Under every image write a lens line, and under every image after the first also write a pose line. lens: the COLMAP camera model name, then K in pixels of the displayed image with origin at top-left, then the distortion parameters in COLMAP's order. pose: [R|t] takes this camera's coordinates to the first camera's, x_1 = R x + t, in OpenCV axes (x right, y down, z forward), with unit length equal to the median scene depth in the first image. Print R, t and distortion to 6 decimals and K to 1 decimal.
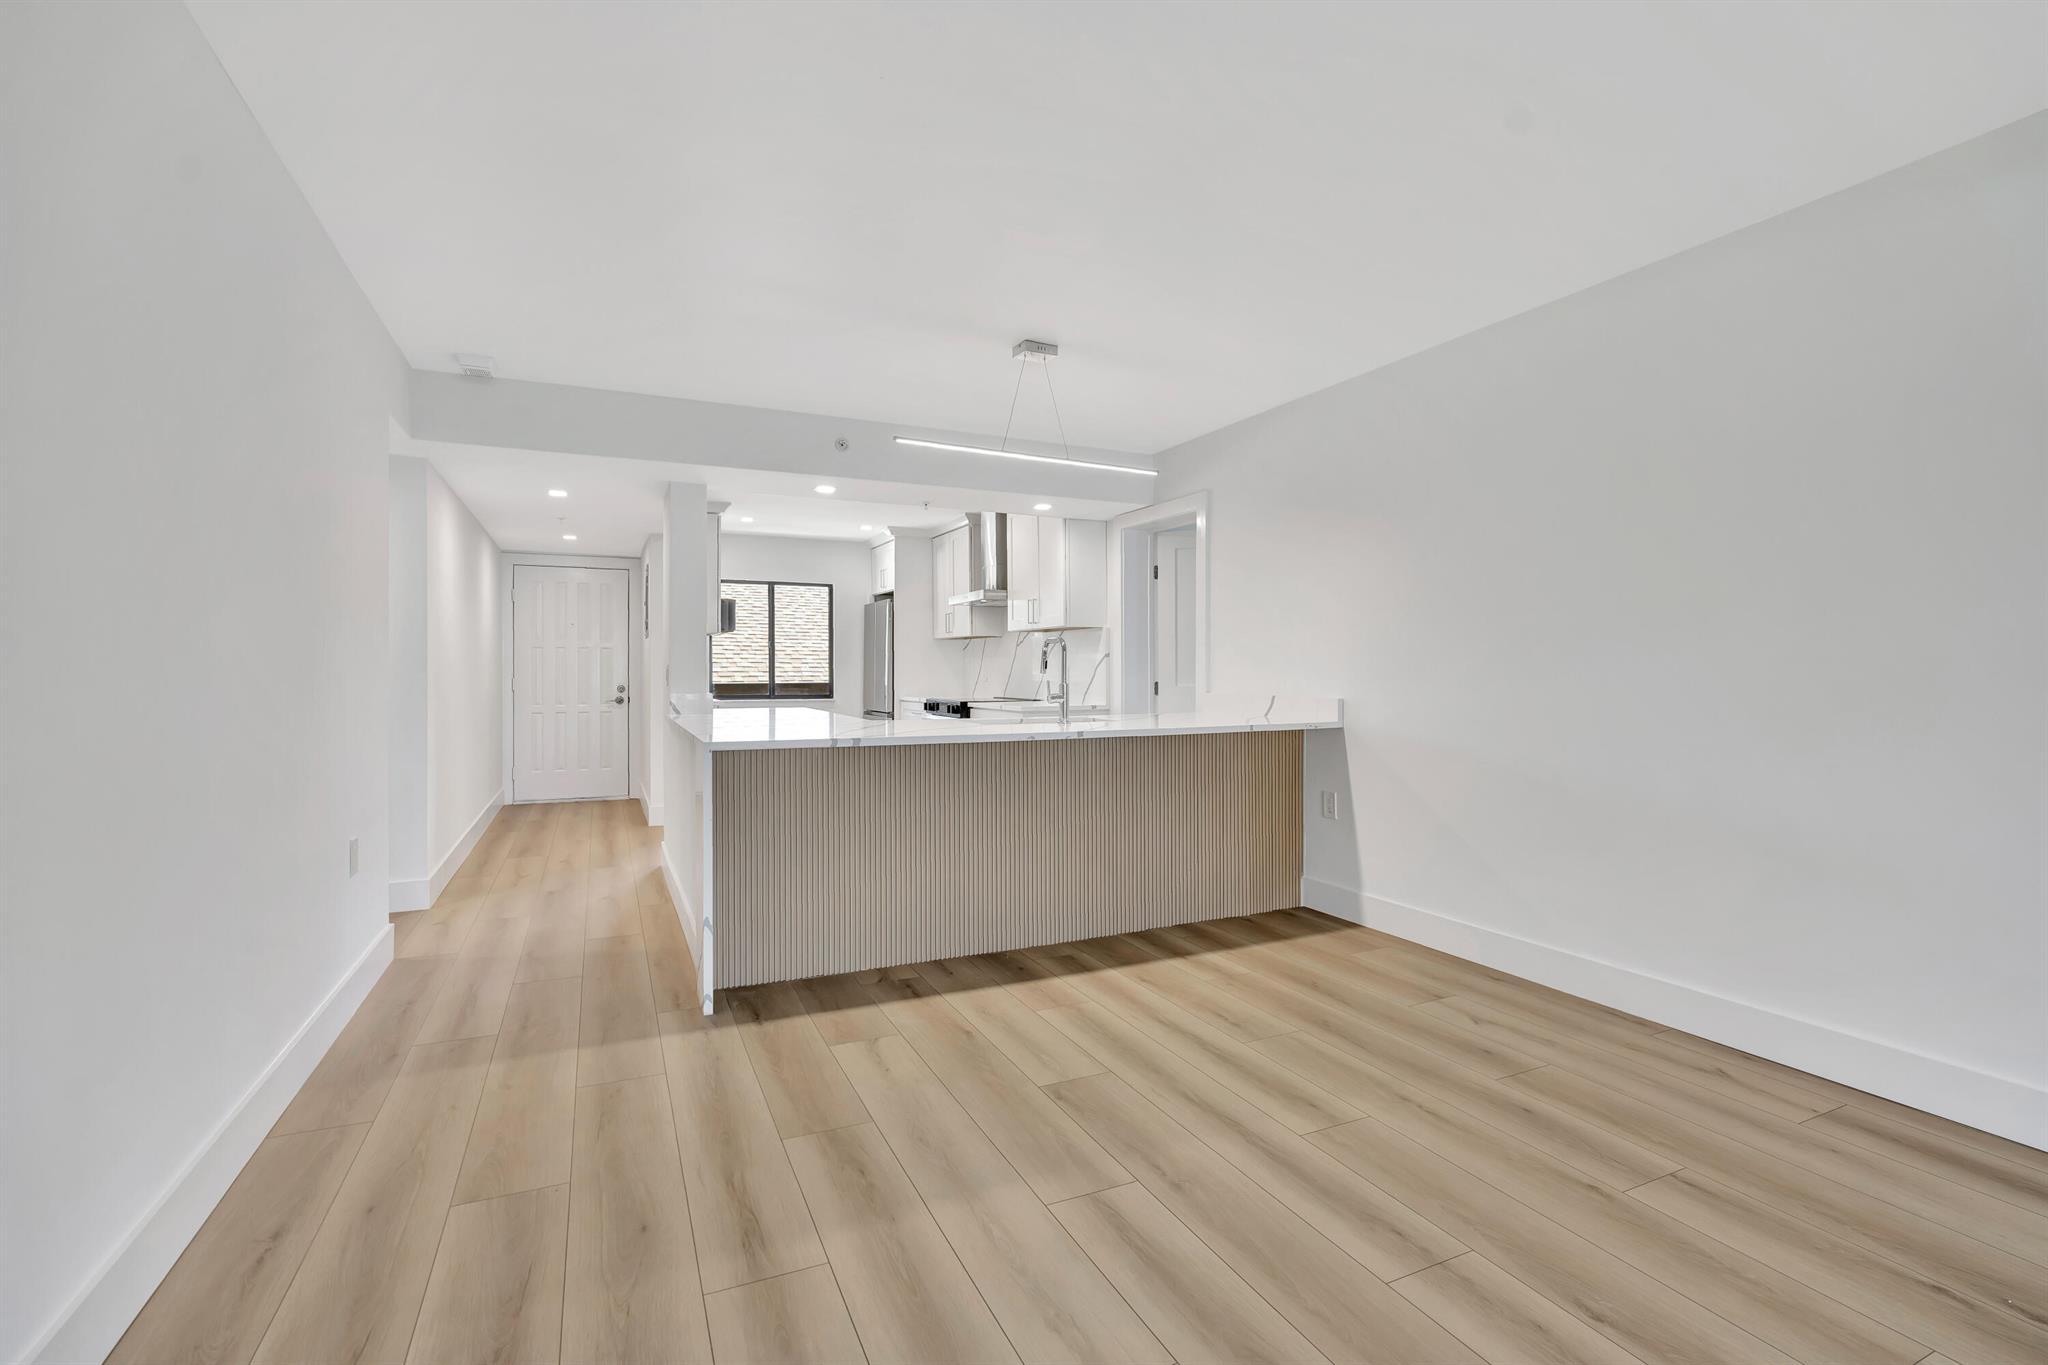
lens RADIAL K [[941.6, 0, 1013.7], [0, 941.6, 648.3], [0, 0, 1]] dist [-0.001850, 0.007057]
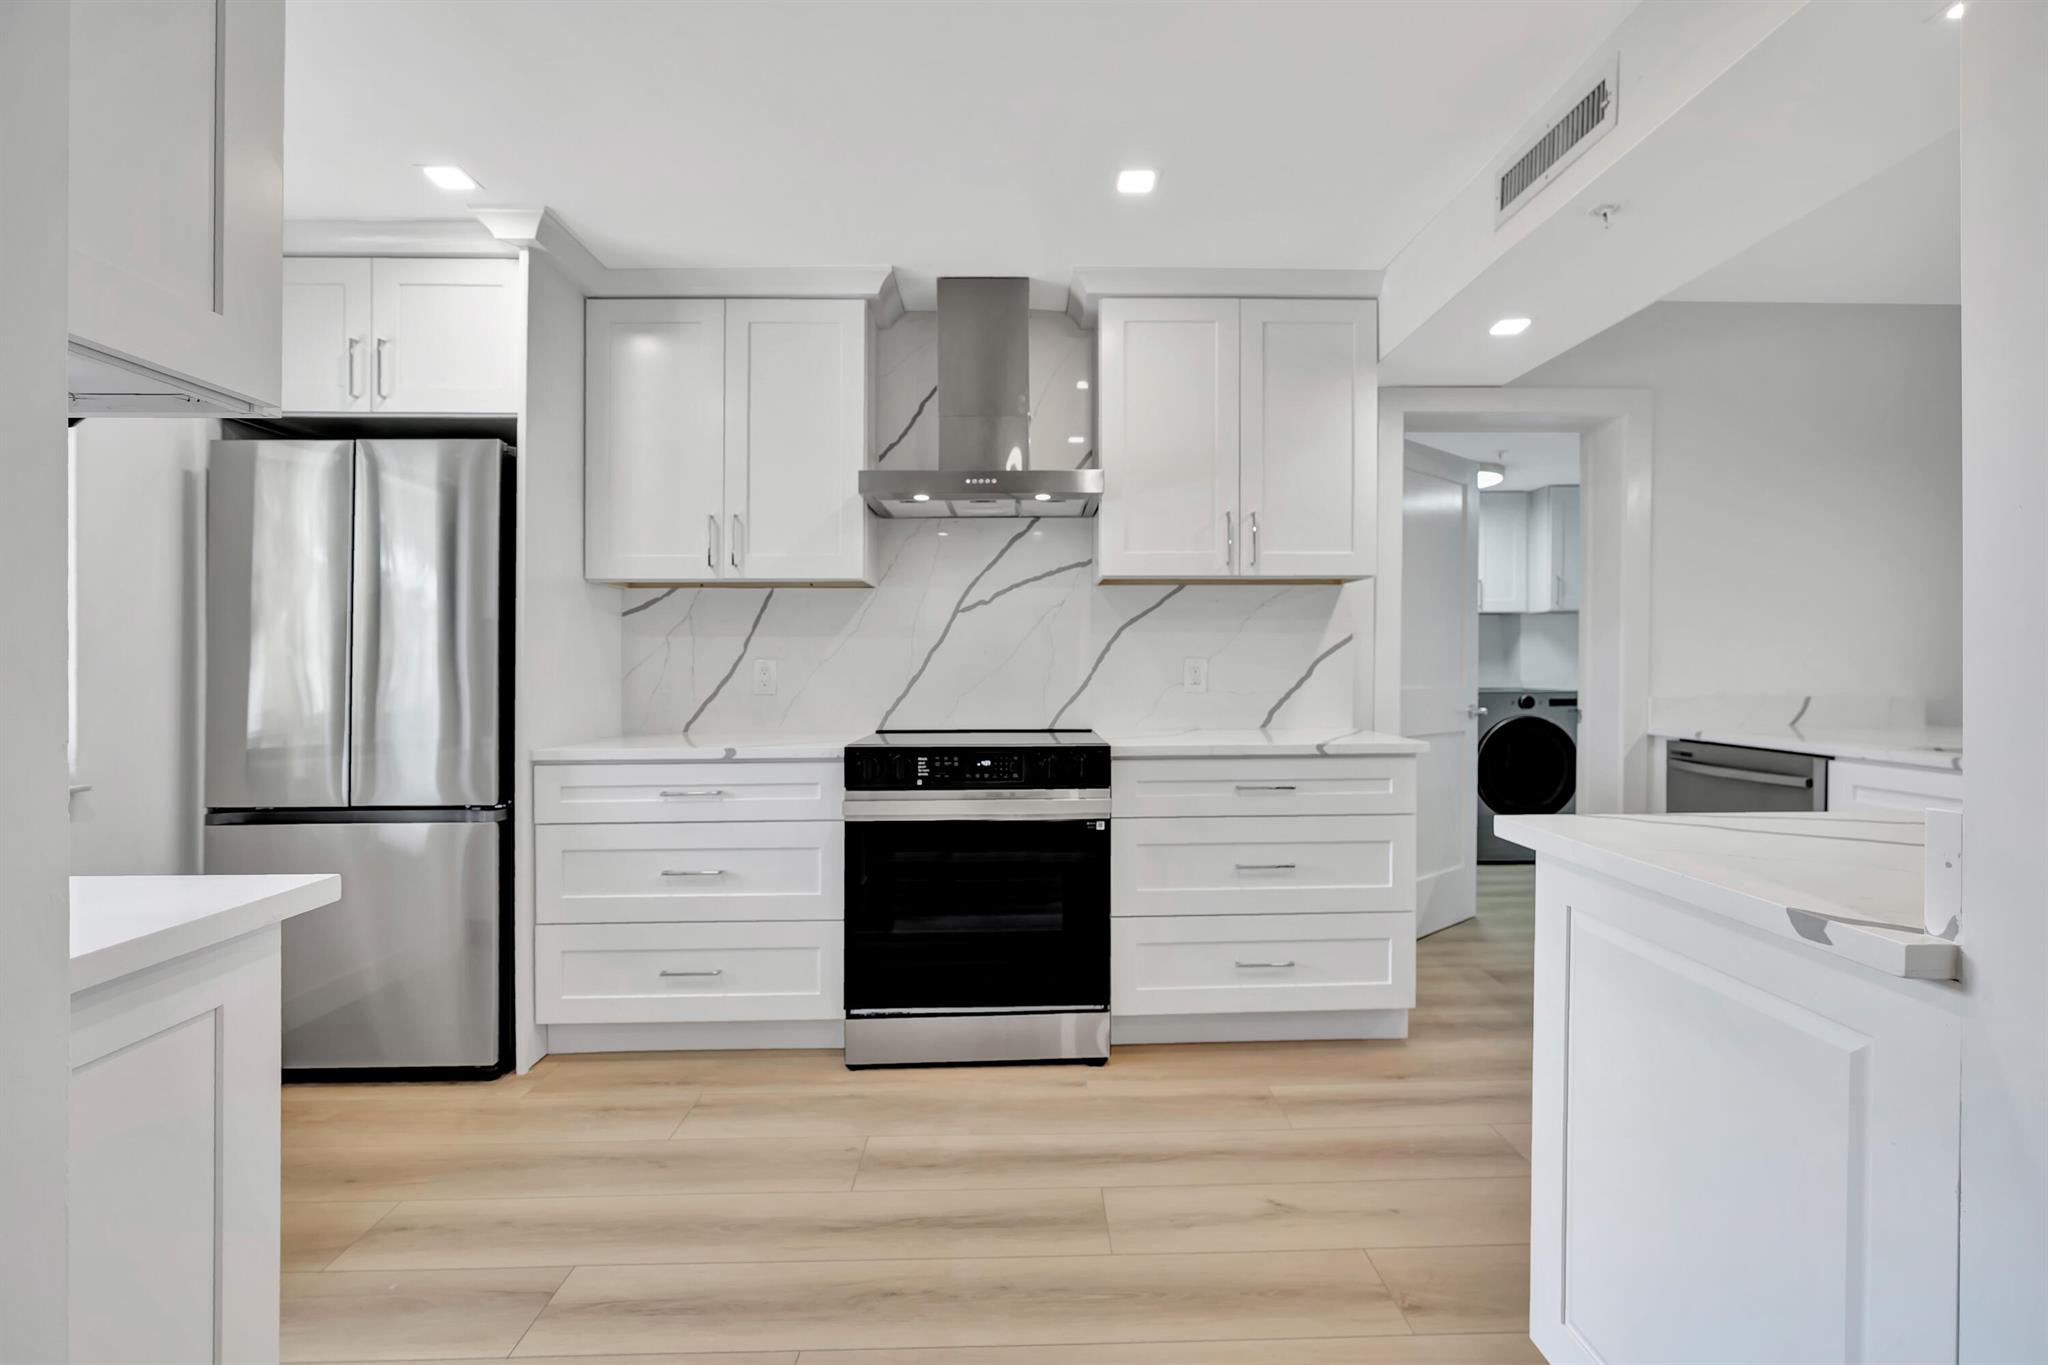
lens RADIAL K [[910.3, 0, 1029.0], [0, 910.3, 673.2], [0, 0, 1]] dist [-0.005426, 0.000100]
pose [[0.387680, -0.009615, 0.921744, -0.469230], [-0.016917, 0.999703, 0.017543, 0.022781], [-0.921639, -0.022394, 0.387403, 0.988199]]
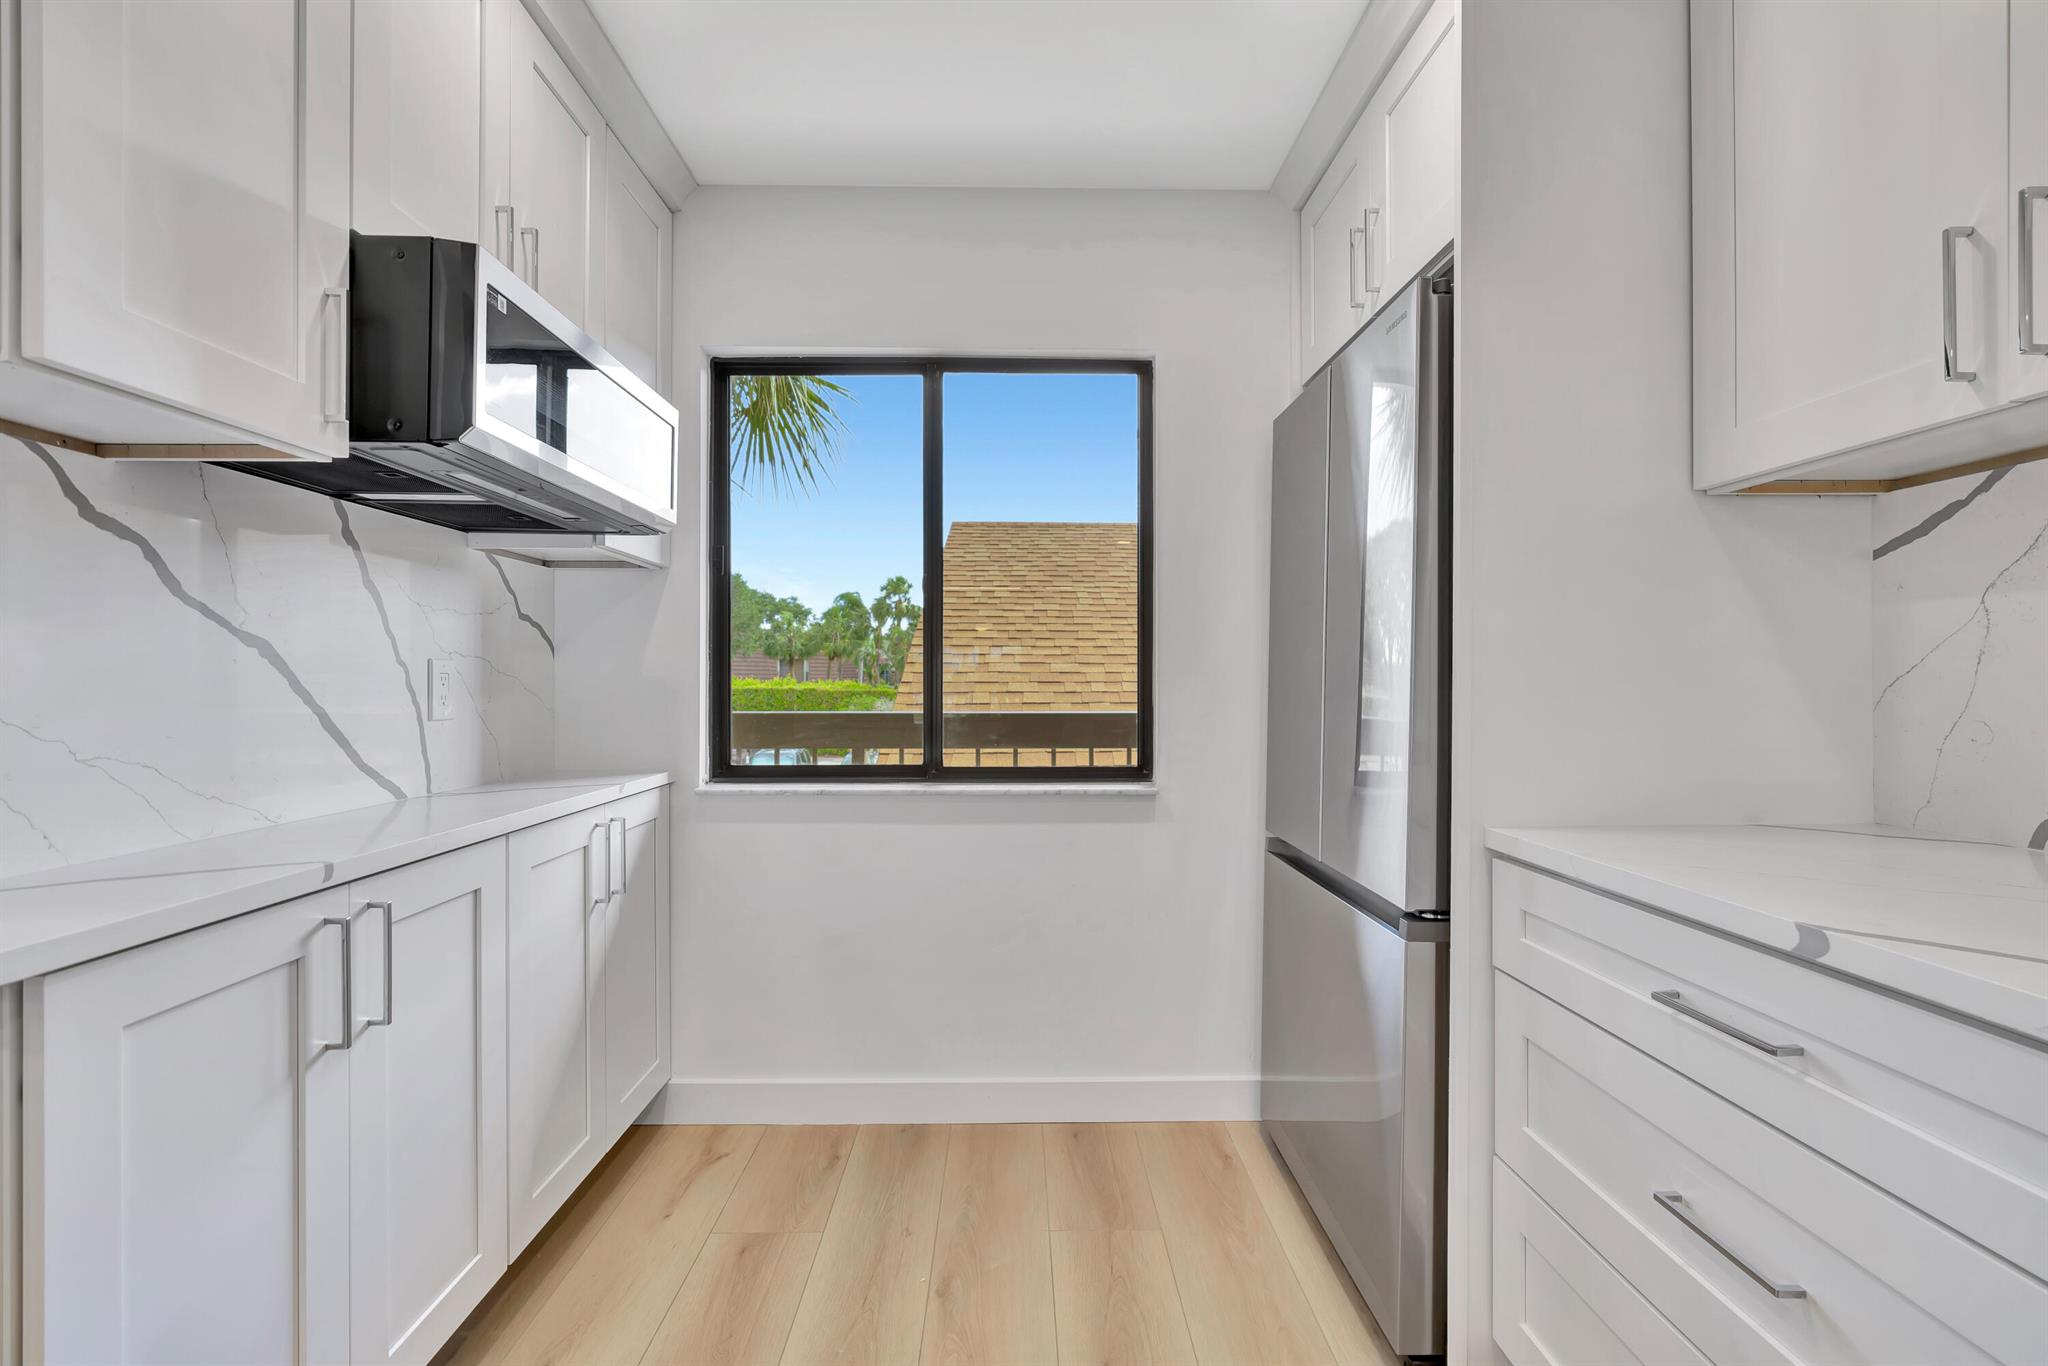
lens RADIAL K [[910.3, 0, 1029.0], [0, 910.3, 673.7], [0, 0, 1]] dist [-0.005426, 0.000100]
pose [[0.919711, -0.004305, -0.392571, -0.183294], [0.011069, 0.999827, 0.014969, 0.026553], [0.392439, -0.018113, 0.919600, 1.111988]]
